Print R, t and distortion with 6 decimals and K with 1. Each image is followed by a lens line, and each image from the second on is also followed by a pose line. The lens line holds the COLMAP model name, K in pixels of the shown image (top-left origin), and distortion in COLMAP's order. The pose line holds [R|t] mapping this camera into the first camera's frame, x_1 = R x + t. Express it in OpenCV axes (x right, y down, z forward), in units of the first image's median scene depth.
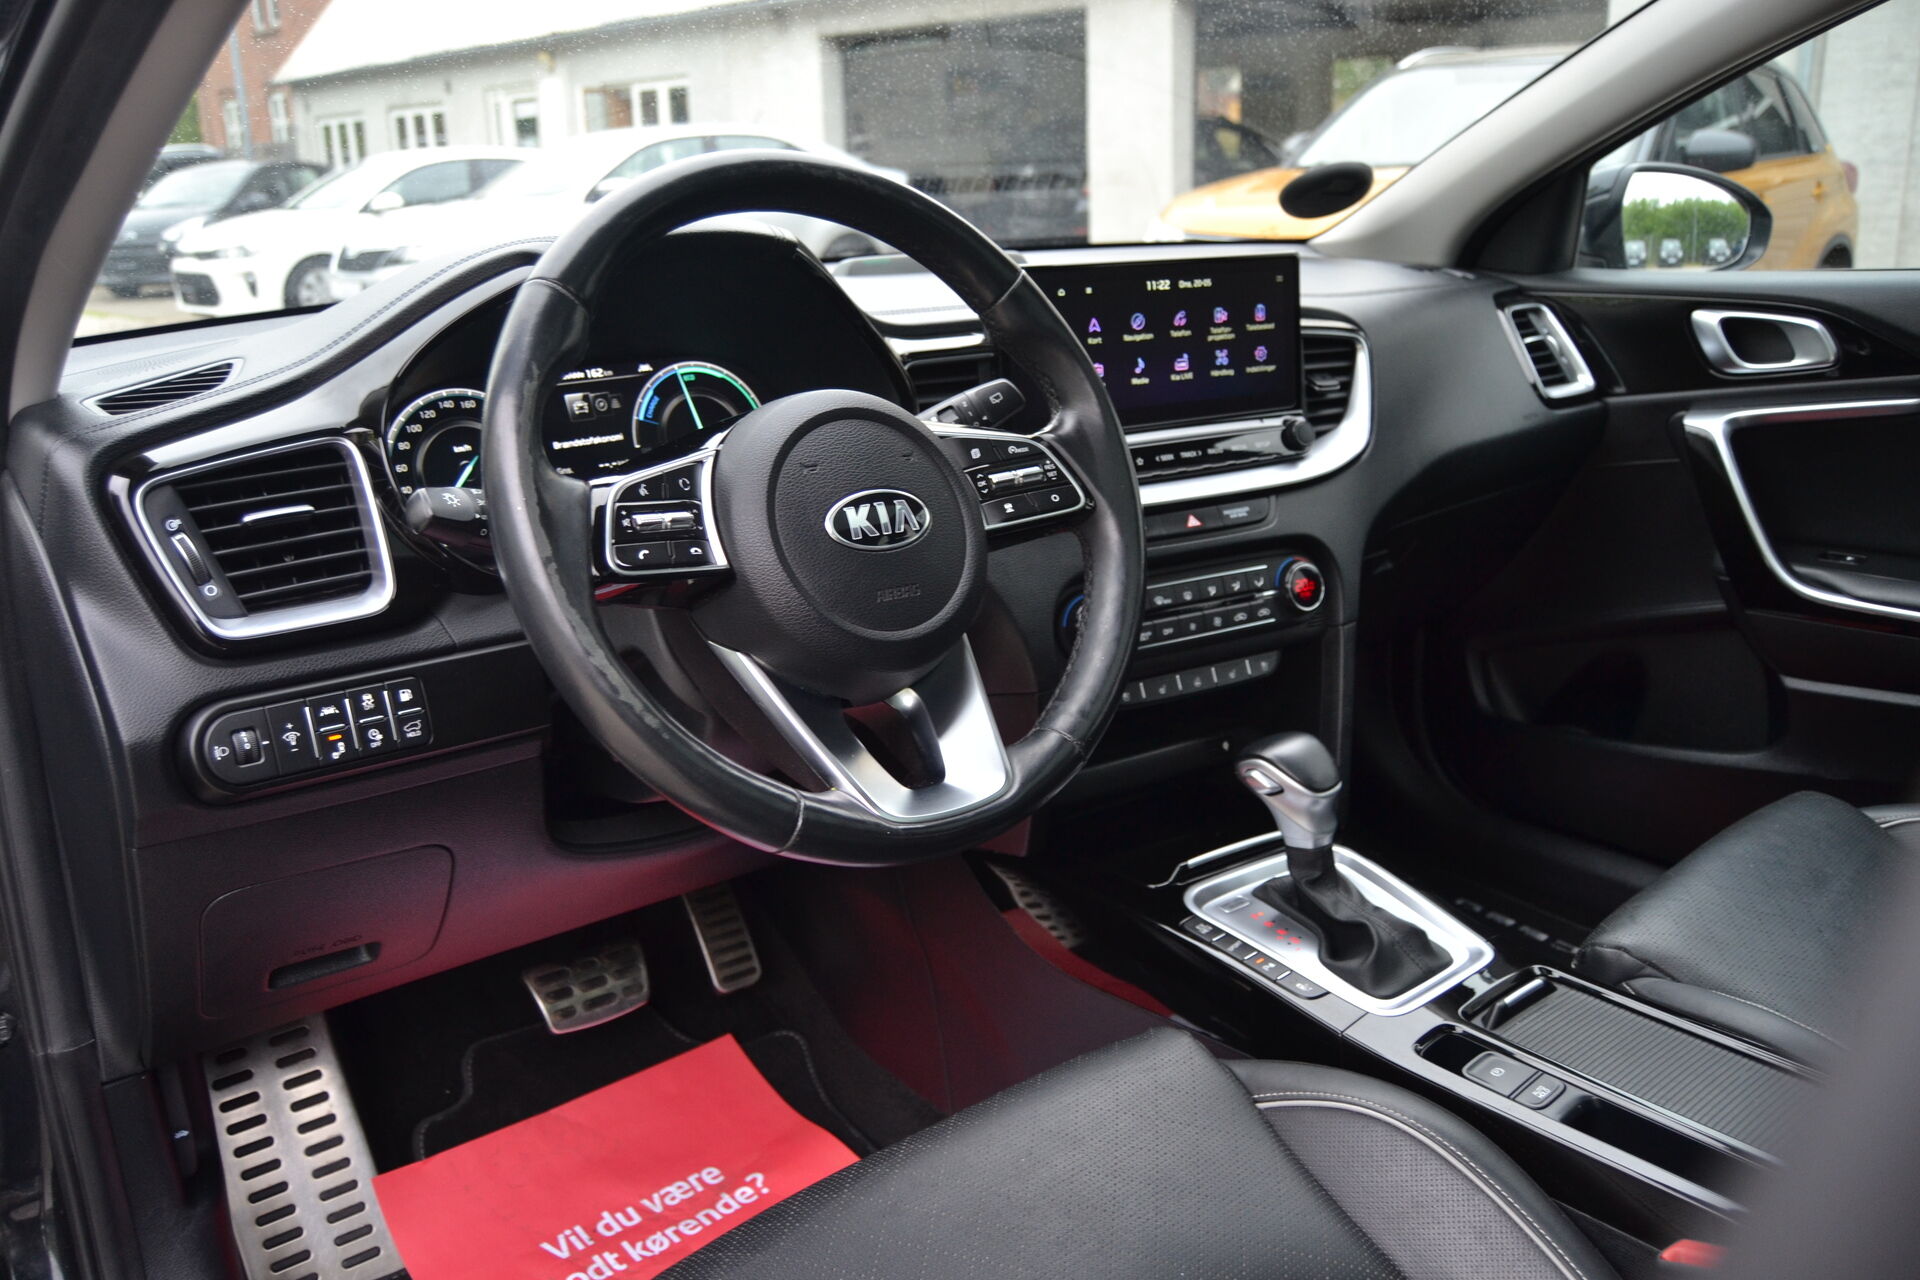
lens RADIAL K [[1501.5, 0, 963.4], [0, 1501.5, 647.8], [0, 0, 1]] dist [-0.102627, 0.039861]
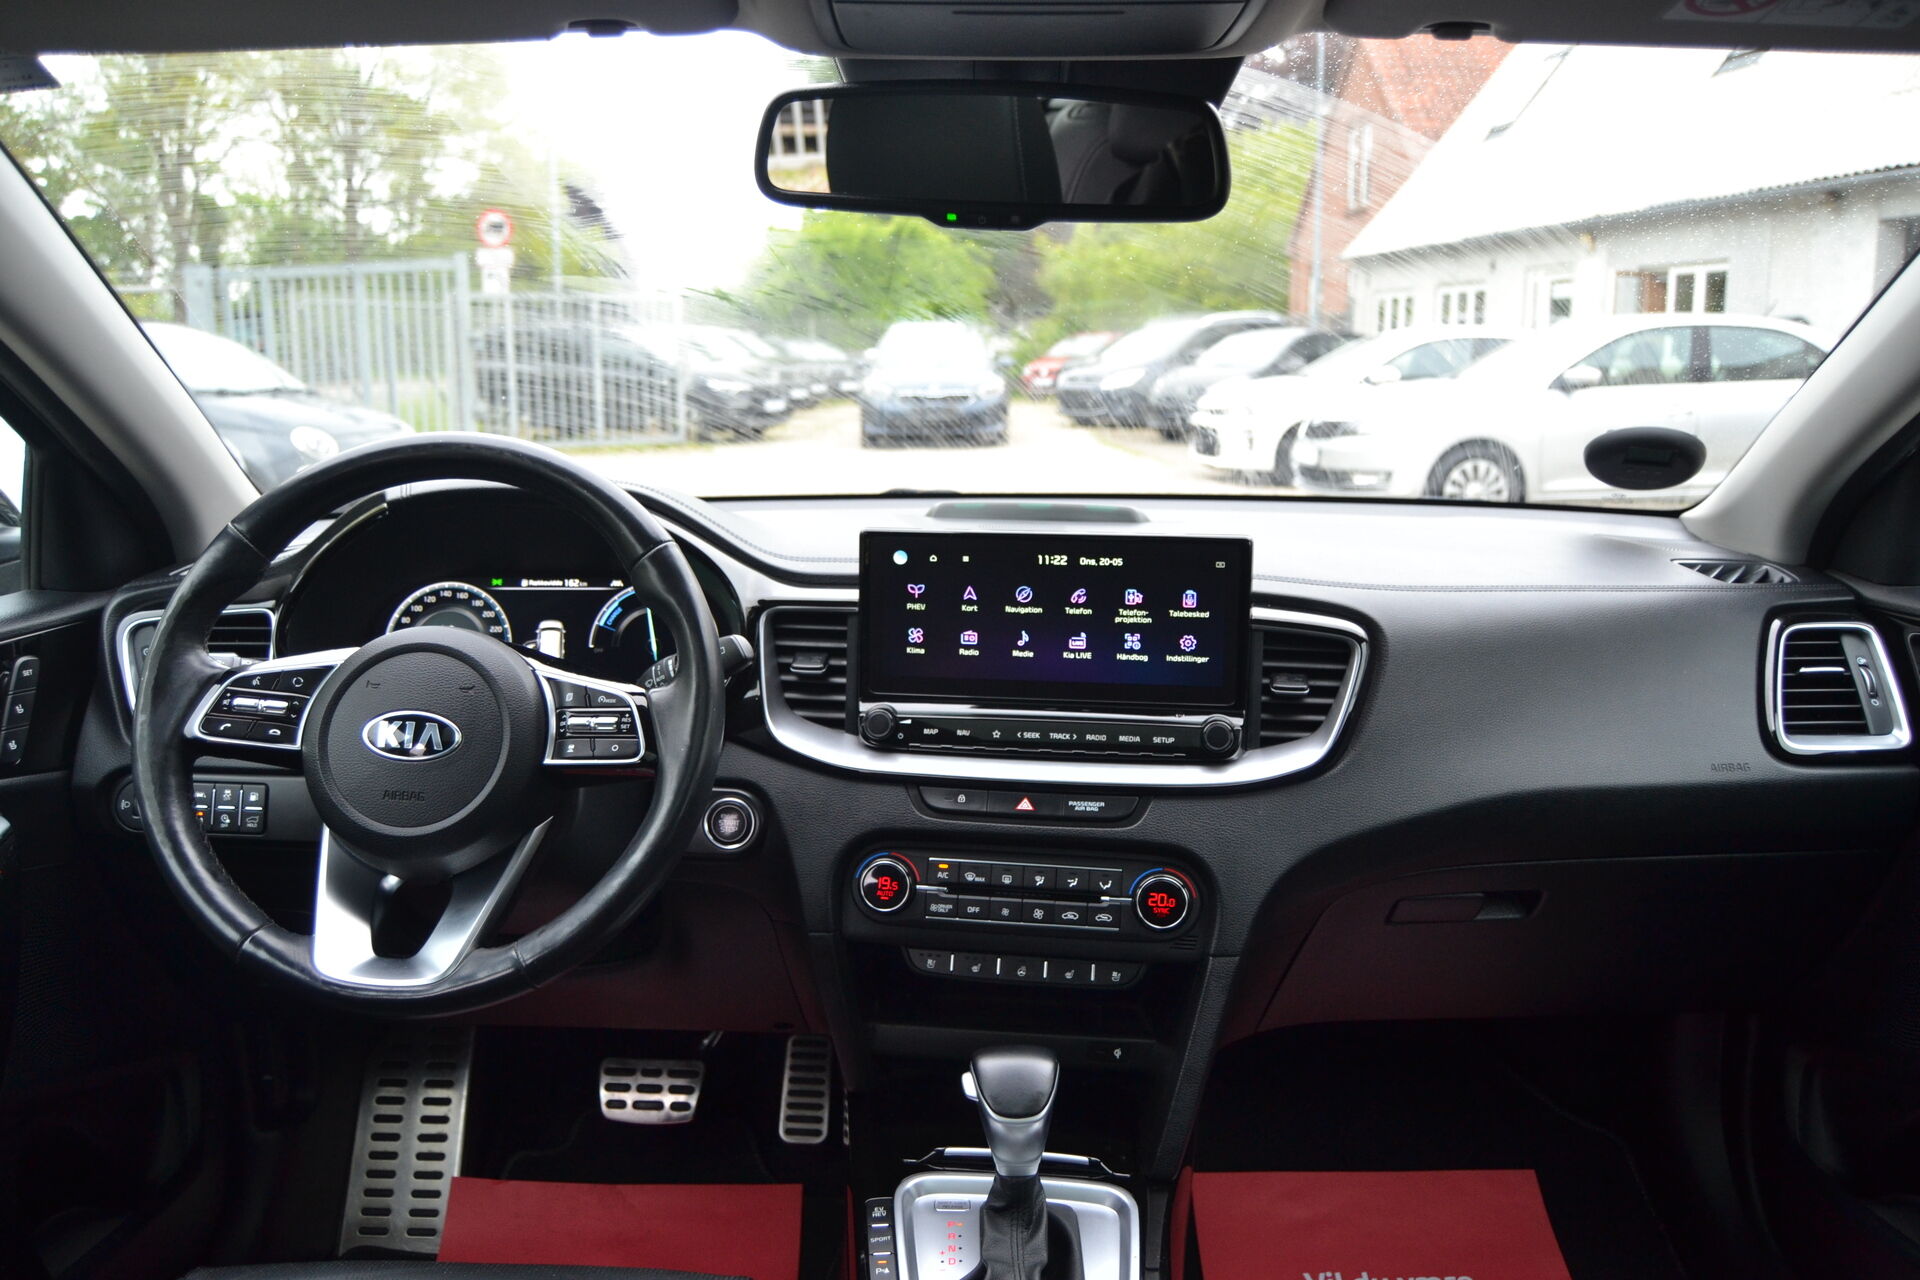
lens RADIAL K [[1501.5, 0, 963.4], [0, 1501.5, 647.8], [0, 0, 1]] dist [-0.102627, 0.039861]
pose [[0.778207, 0.143041, -0.611501, 0.687461], [-0.209135, 0.977165, -0.037572, -0.136599], [0.592162, 0.157125, 0.790351, 0.195867]]
